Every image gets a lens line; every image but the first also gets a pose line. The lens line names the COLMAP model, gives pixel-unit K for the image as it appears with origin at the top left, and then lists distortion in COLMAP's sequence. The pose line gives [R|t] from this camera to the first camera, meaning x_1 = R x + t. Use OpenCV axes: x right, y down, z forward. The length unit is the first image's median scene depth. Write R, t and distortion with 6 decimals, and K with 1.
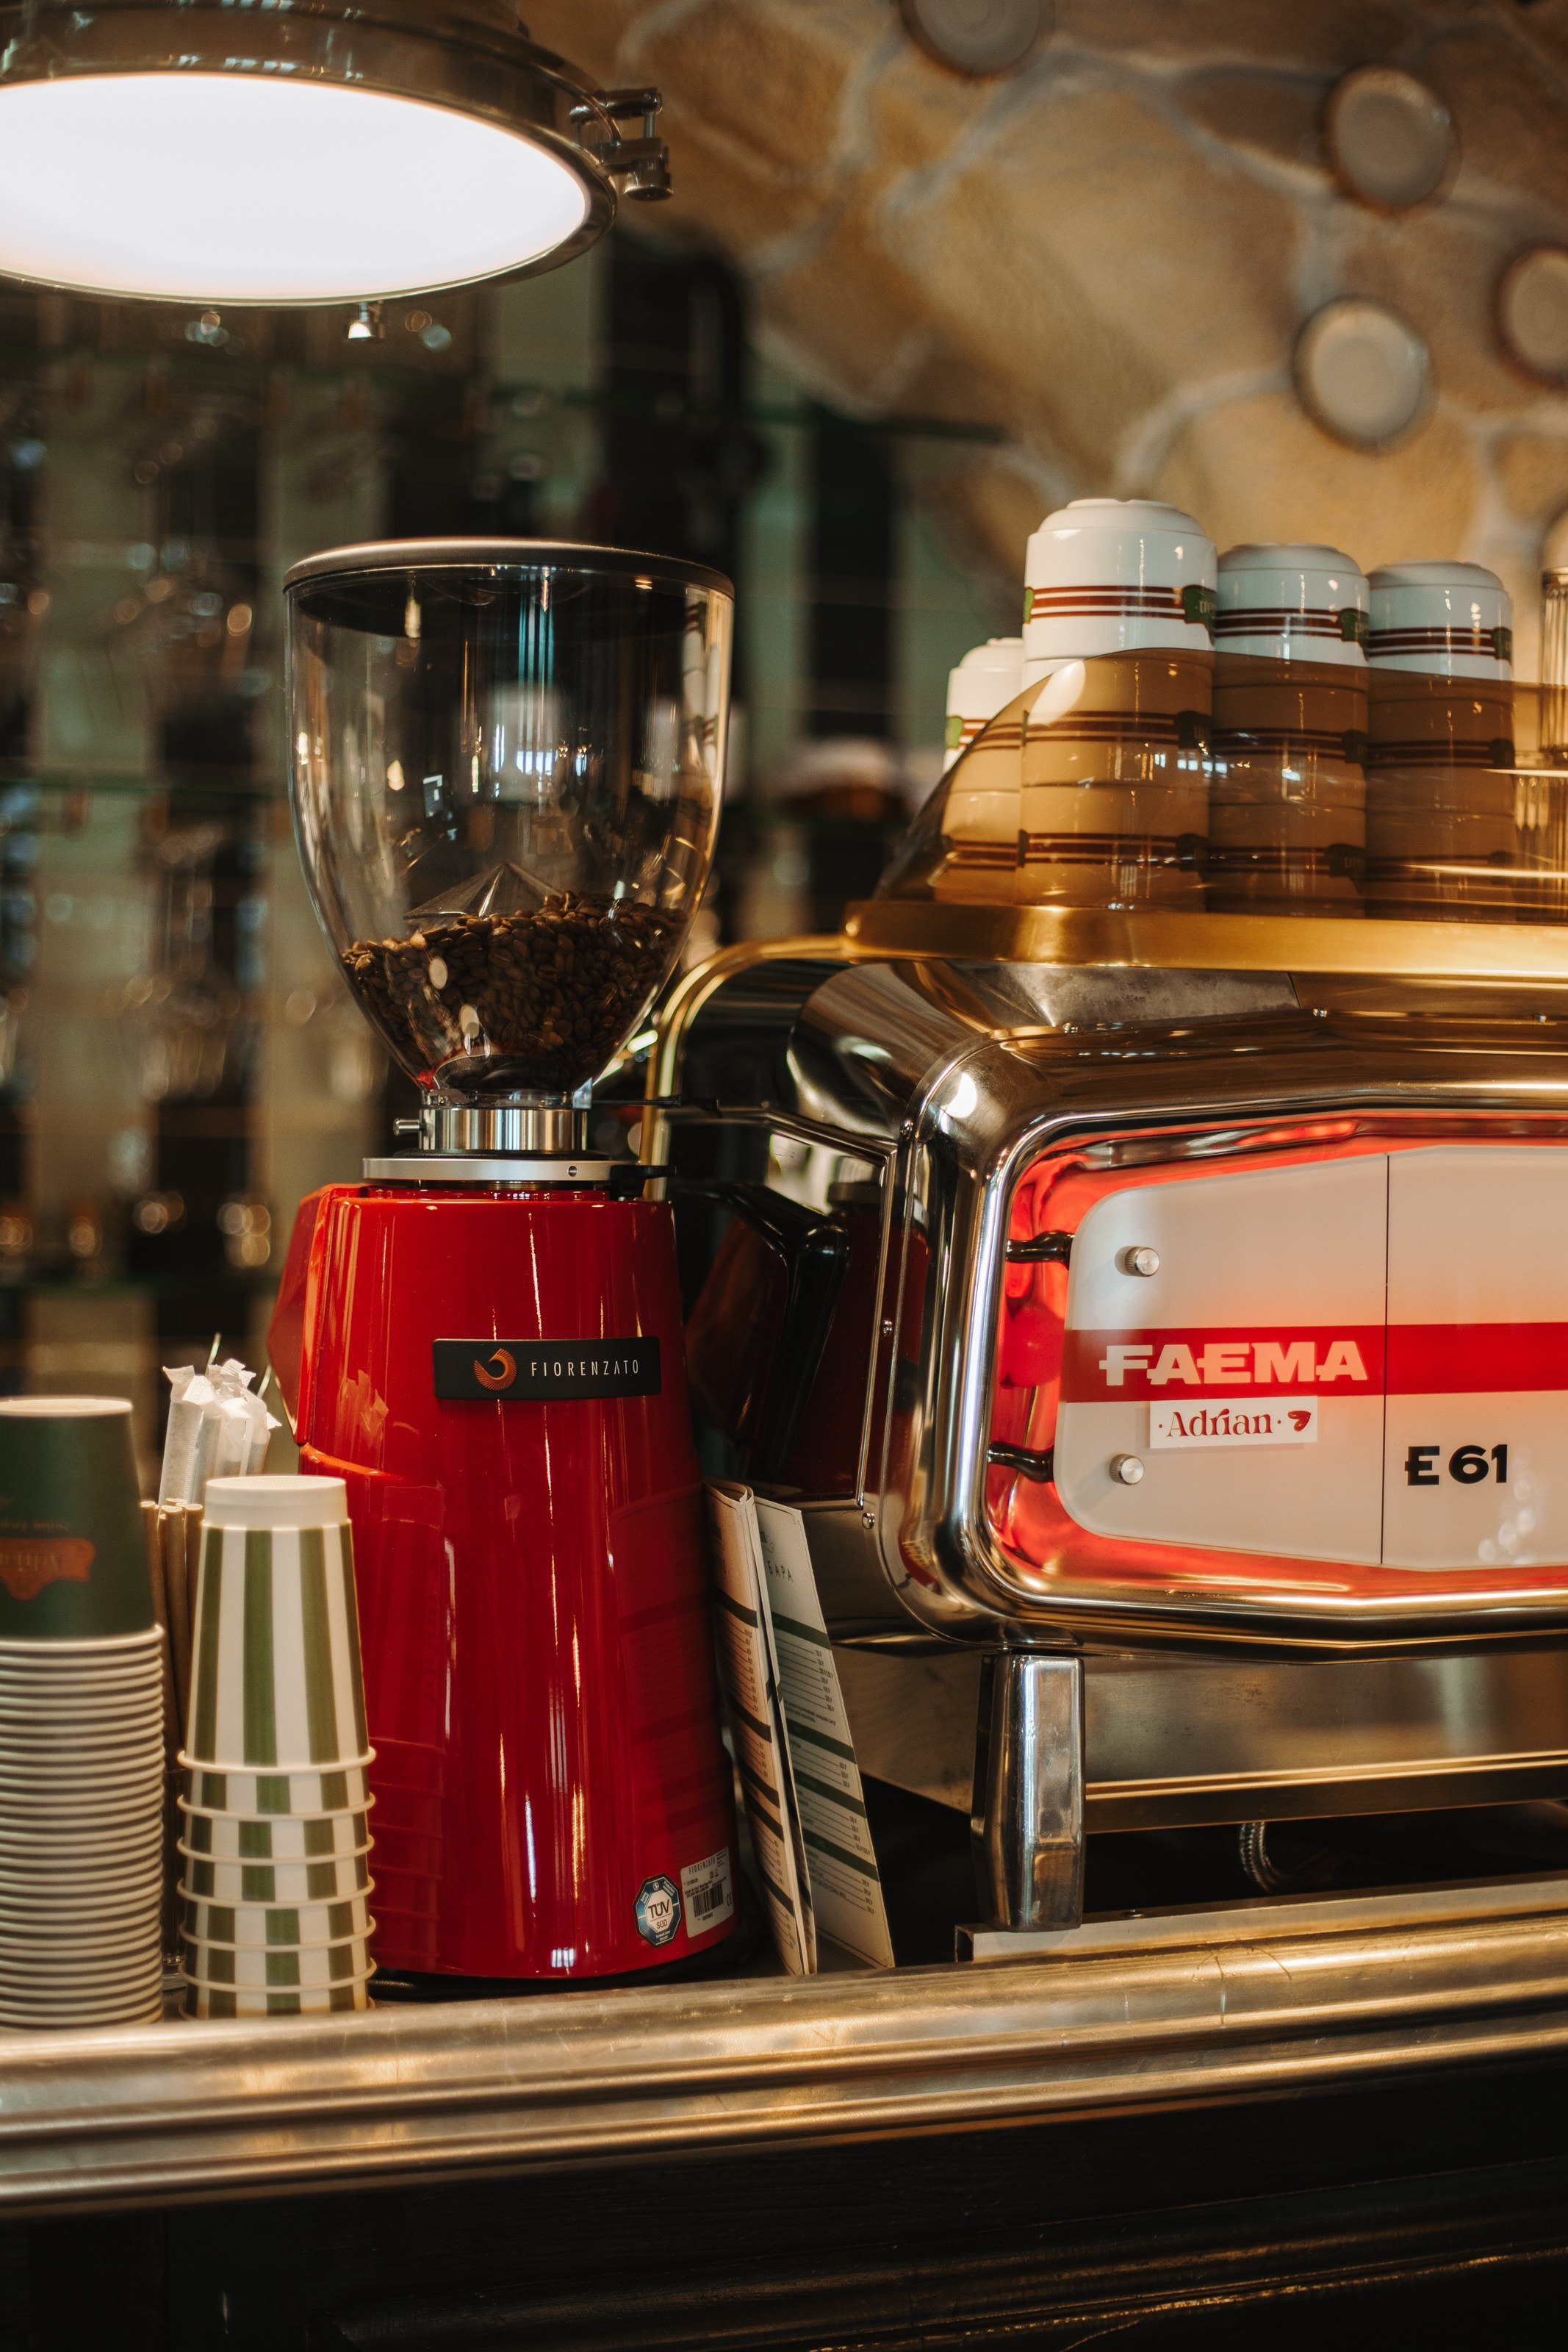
lens RADIAL K [[3434.8, 0, 784.0], [0, 3434.8, 1176.0], [0, 0, 1]] dist [-0.208507, 0.005703]
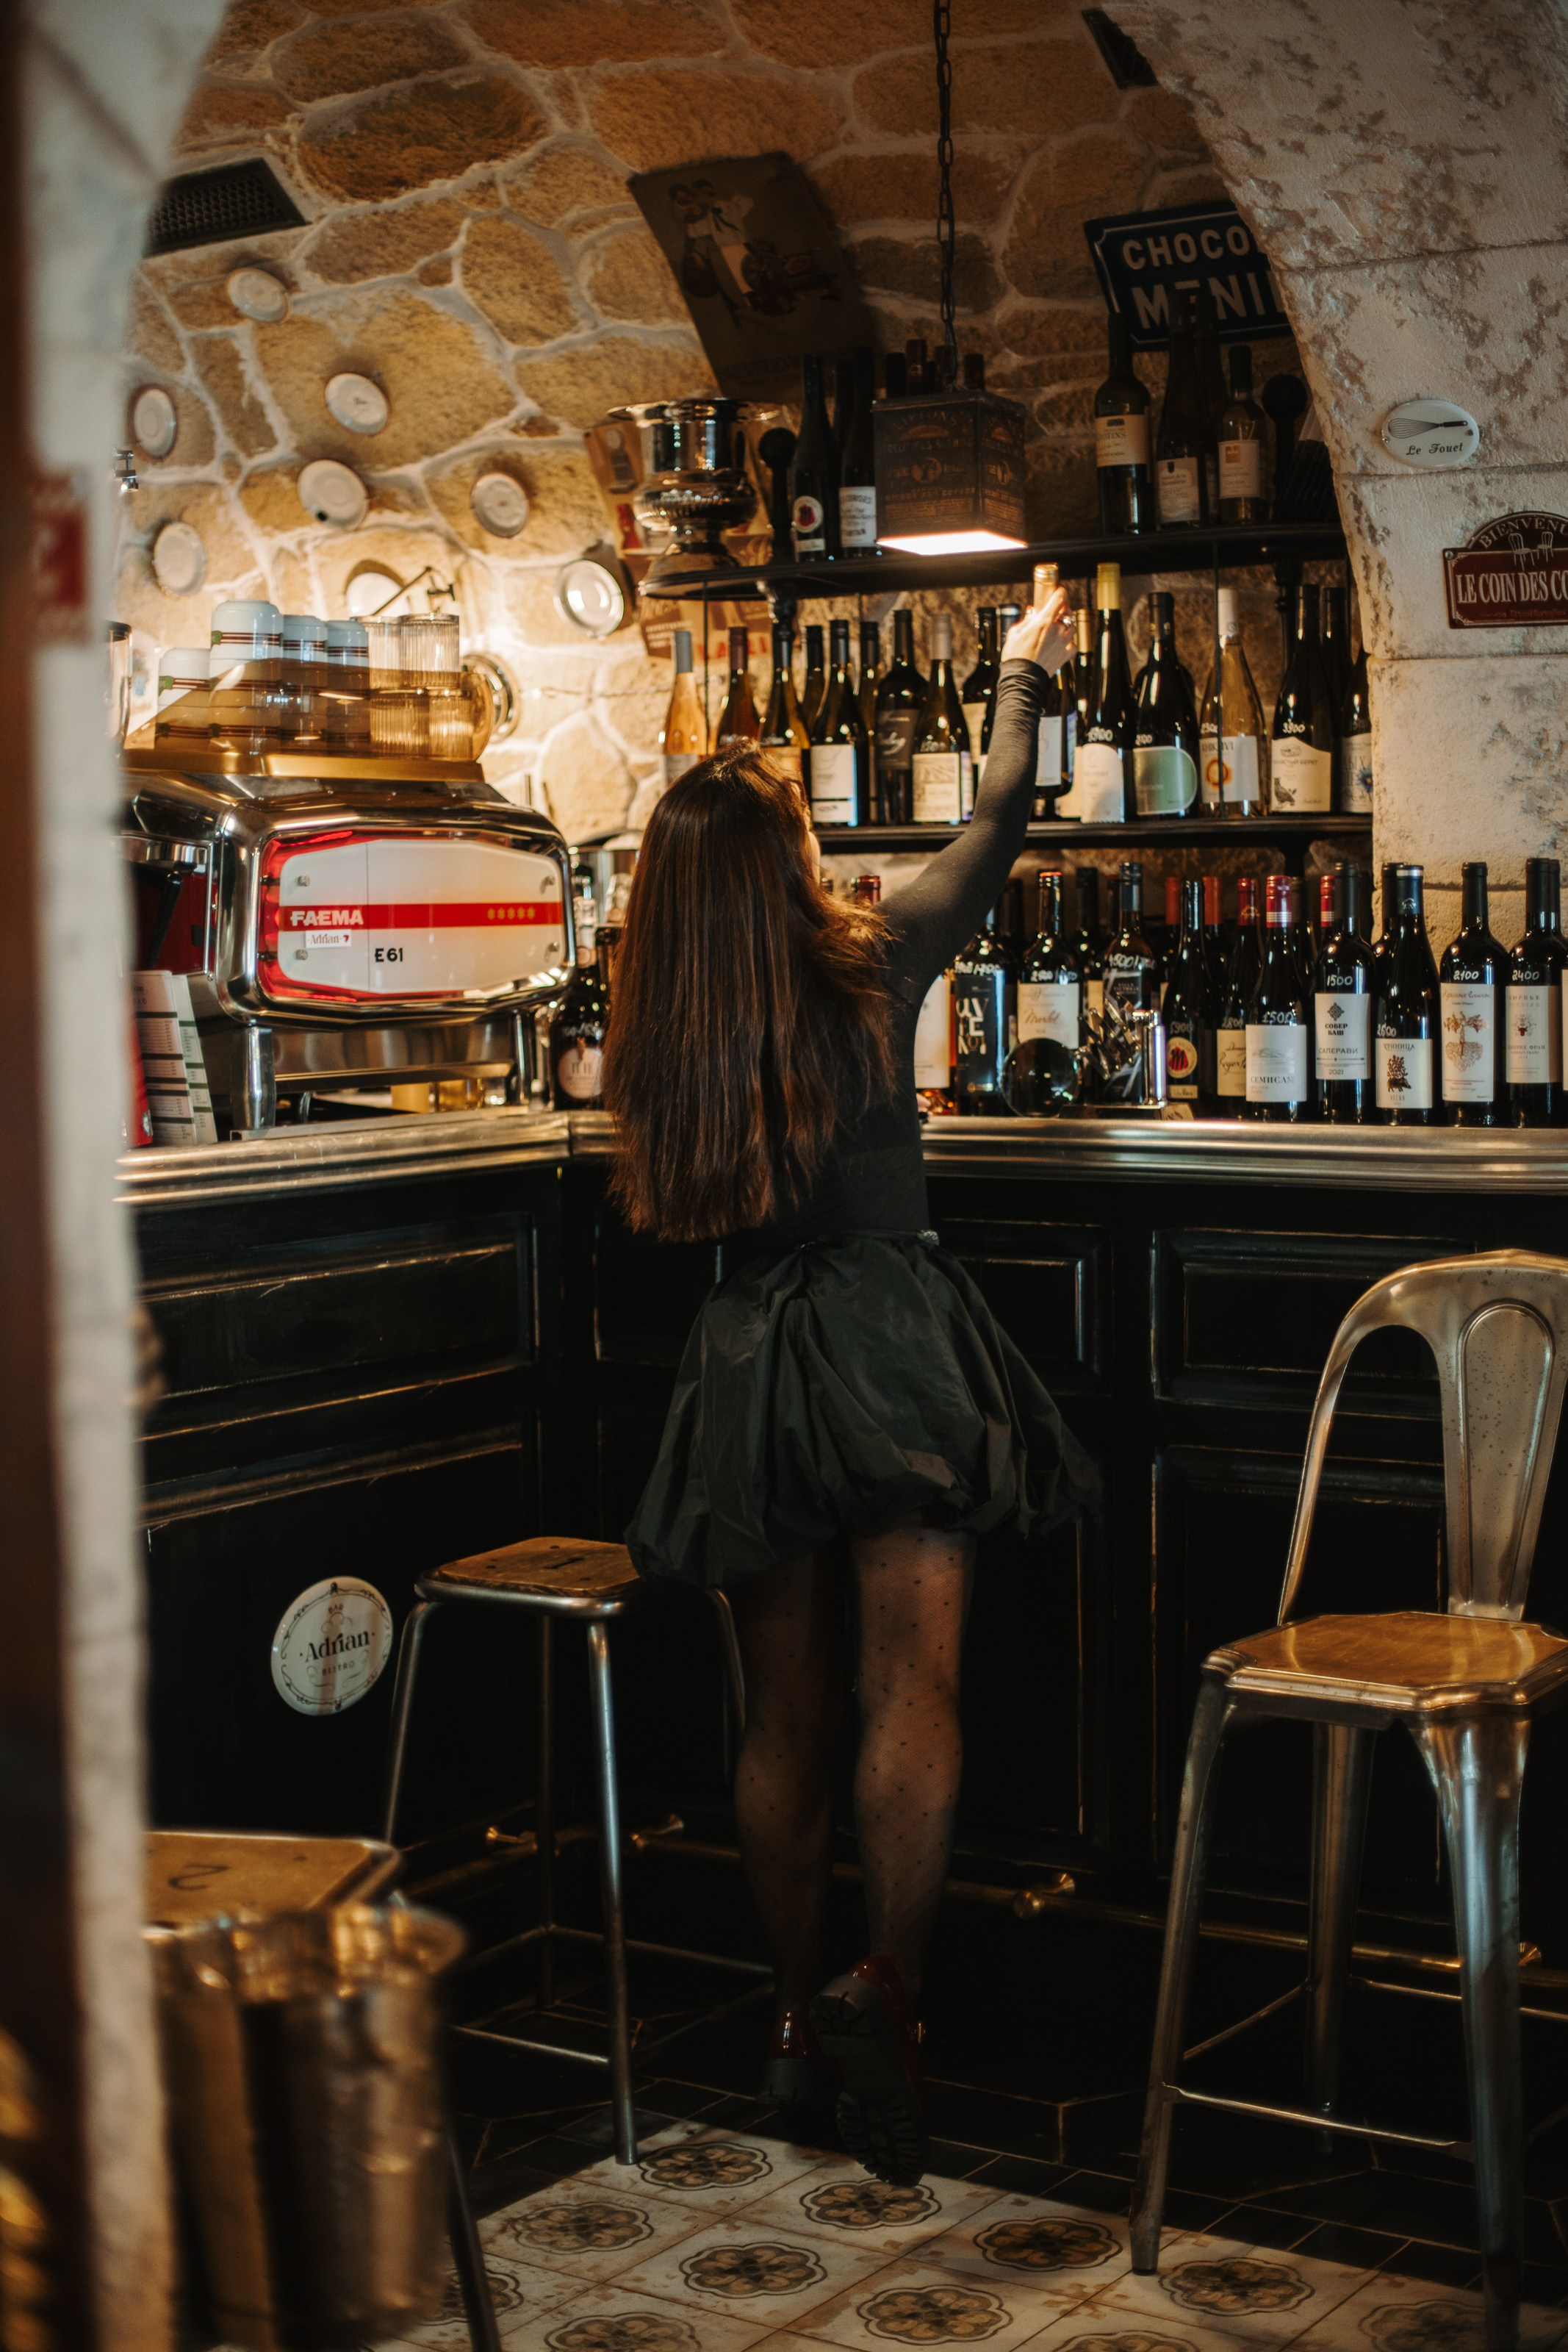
lens RADIAL K [[3434.8, 0, 784.0], [0, 3434.8, 1176.0], [0, 0, 1]] dist [-0.208507, 0.005703]
pose [[0.824309, -0.060488, 0.562900, -1.142961], [0.018162, 0.996589, 0.080496, 0.046268], [-0.565849, -0.056130, 0.822596, -1.525782]]
